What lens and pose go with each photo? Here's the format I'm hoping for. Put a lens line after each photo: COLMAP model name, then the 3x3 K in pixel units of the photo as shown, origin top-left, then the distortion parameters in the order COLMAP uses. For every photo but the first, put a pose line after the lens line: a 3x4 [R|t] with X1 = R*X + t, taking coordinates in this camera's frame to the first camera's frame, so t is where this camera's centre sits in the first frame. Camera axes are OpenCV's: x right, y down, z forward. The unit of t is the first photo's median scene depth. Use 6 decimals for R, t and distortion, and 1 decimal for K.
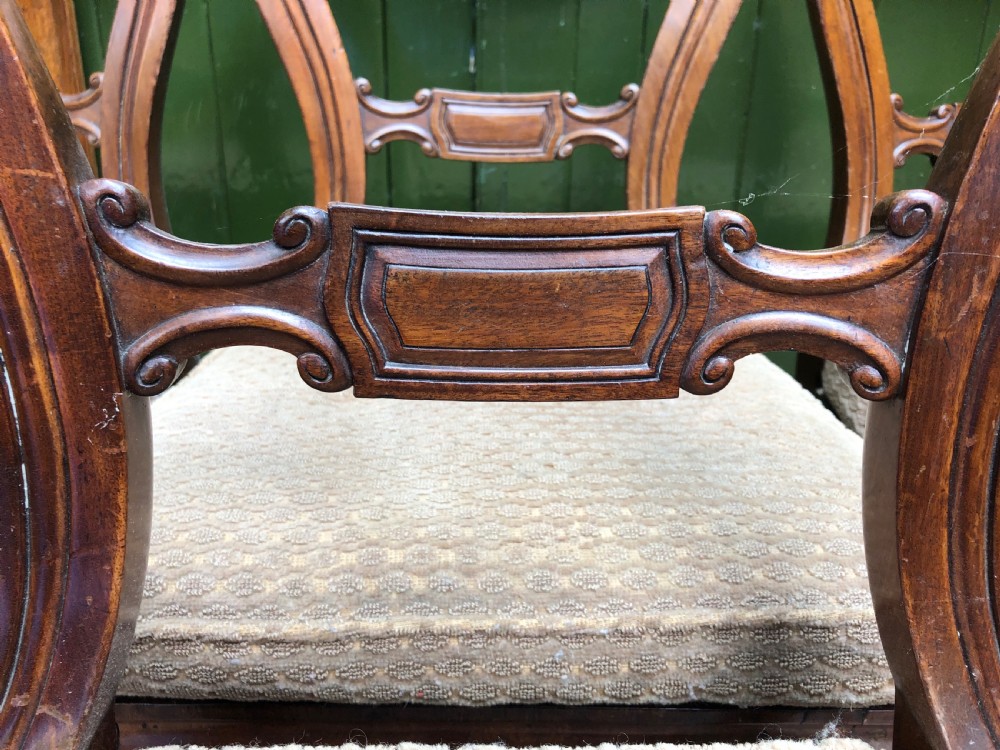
lens RADIAL K [[837.0, 0, 504.8], [0, 837.0, 365.8], [0, 0, 1]] dist [-0.006367, 0.015091]
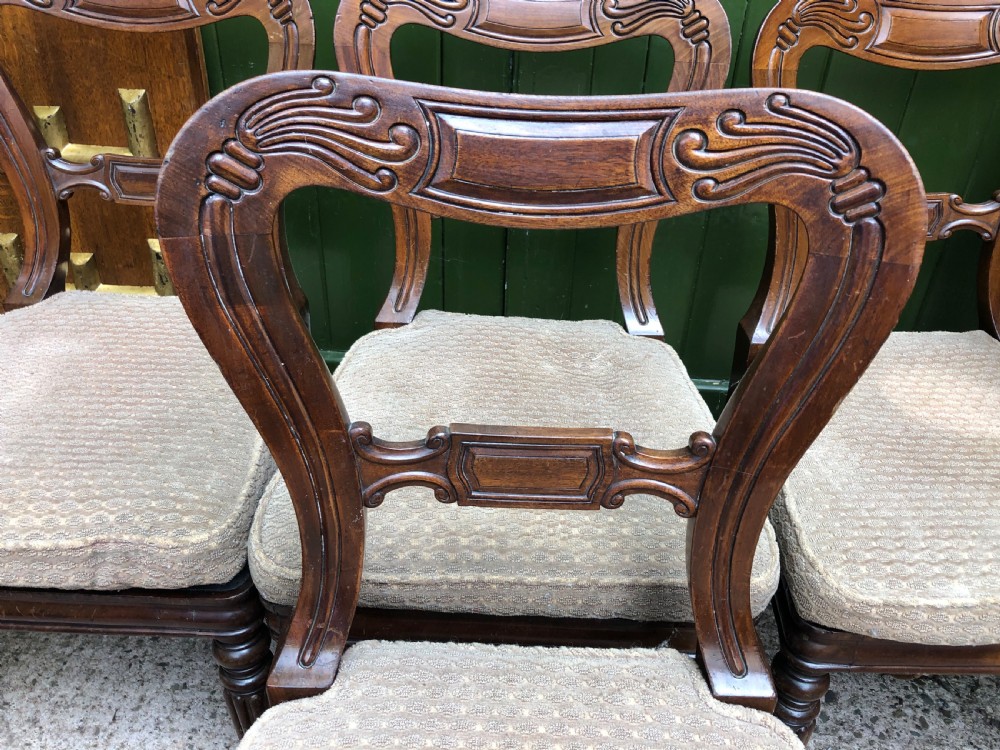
lens RADIAL K [[837.0, 0, 499.6], [0, 837.0, 378.3], [0, 0, 1]] dist [-0.006367, 0.015091]
pose [[0.999094, 0.033011, -0.026861, -0.010550], [-0.026960, 0.979280, 0.200710, -0.542968], [0.032930, -0.199804, 0.979282, -0.829319]]
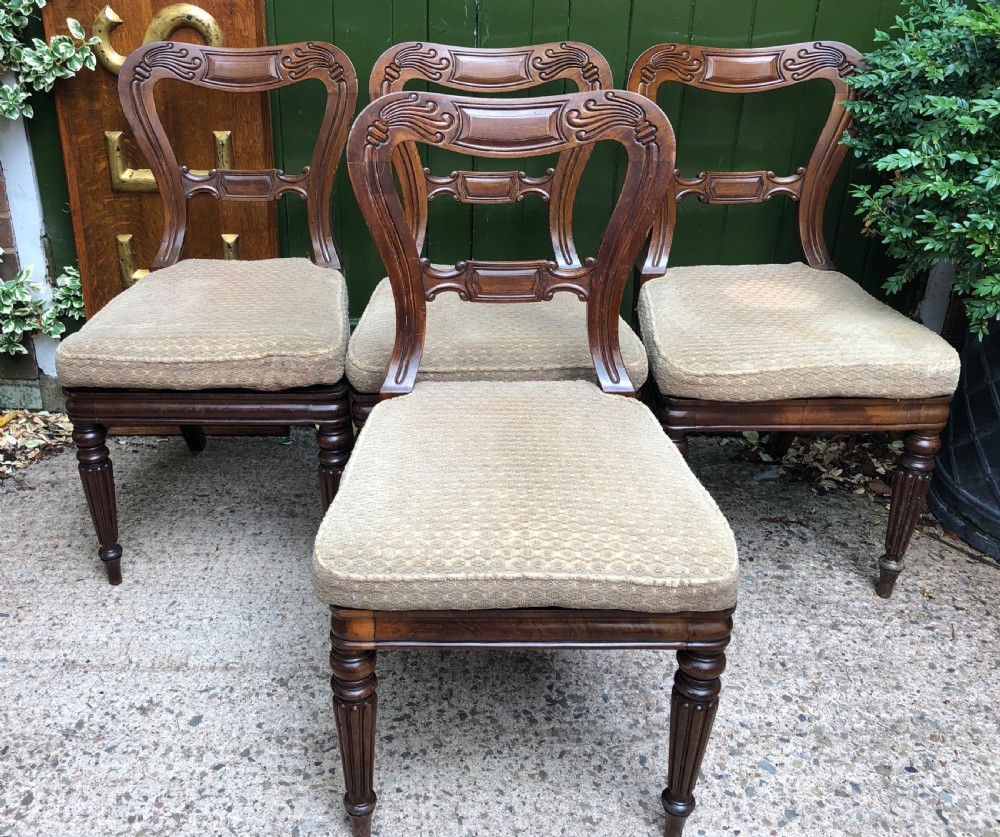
lens RADIAL K [[1020.8, 0, 387.5], [0, 1020.8, 408.3], [0, 0, 1]] dist [-0.002979, 0.000000]
pose [[0.997807, -0.003644, -0.066087, -0.189354], [0.009933, 0.995420, 0.095078, 0.055474], [0.065438, -0.095526, 0.993274, -3.295986]]
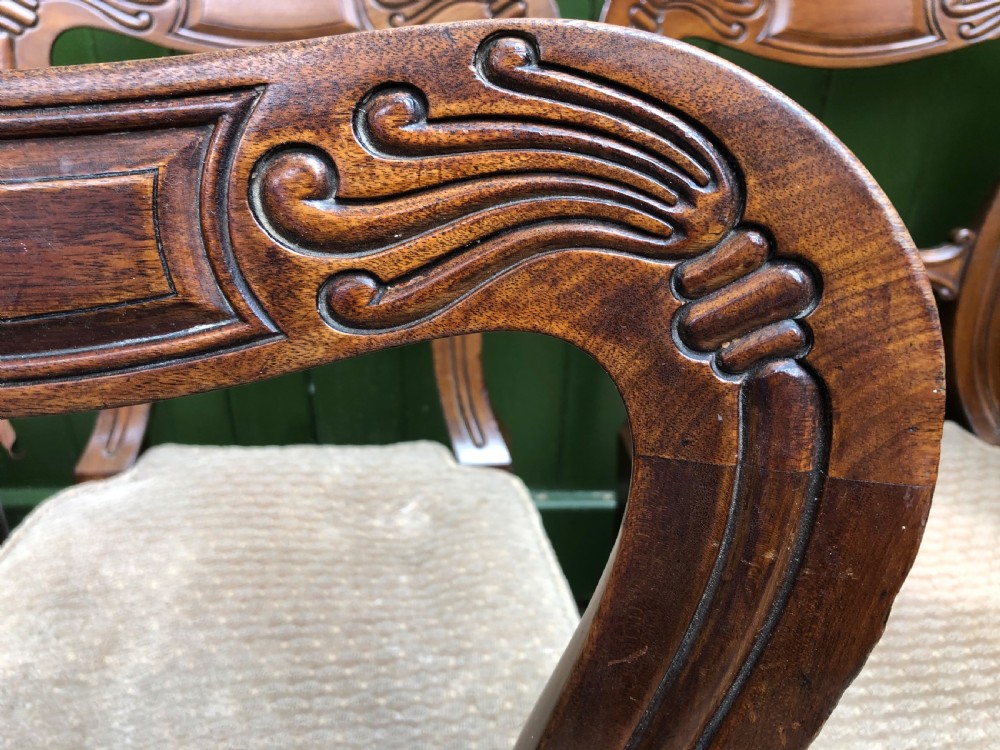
lens RADIAL K [[837.0, 0, 495.1], [0, 837.0, 381.0], [0, 0, 1]] dist [-0.006367, 0.015091]
pose [[0.998528, -0.034849, 0.041551, 0.344407], [0.028366, 0.988656, 0.147494, -0.605327], [-0.046220, -0.146098, 0.988190, 0.068627]]
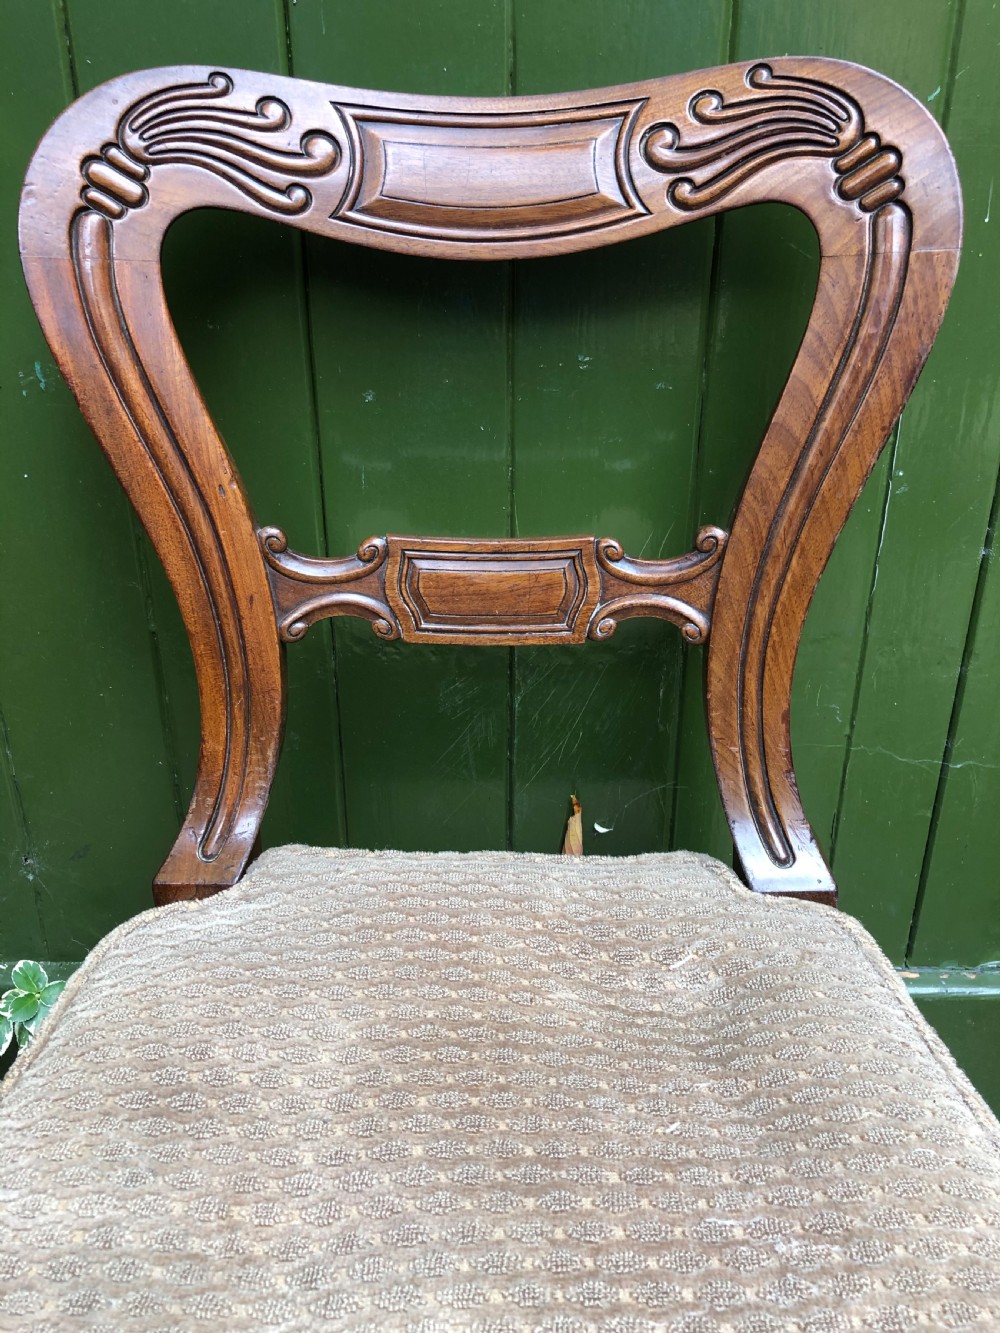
lens RADIAL K [[1115.7, 0, 503.0], [0, 1115.7, 658.4], [0, 0, 1]] dist [-0.006367, 0.015091]
pose [[0.999270, -0.015801, -0.034789, 0.049329], [0.017879, 0.998024, 0.060242, -0.564664], [0.033768, -0.060820, 0.997577, 0.361748]]
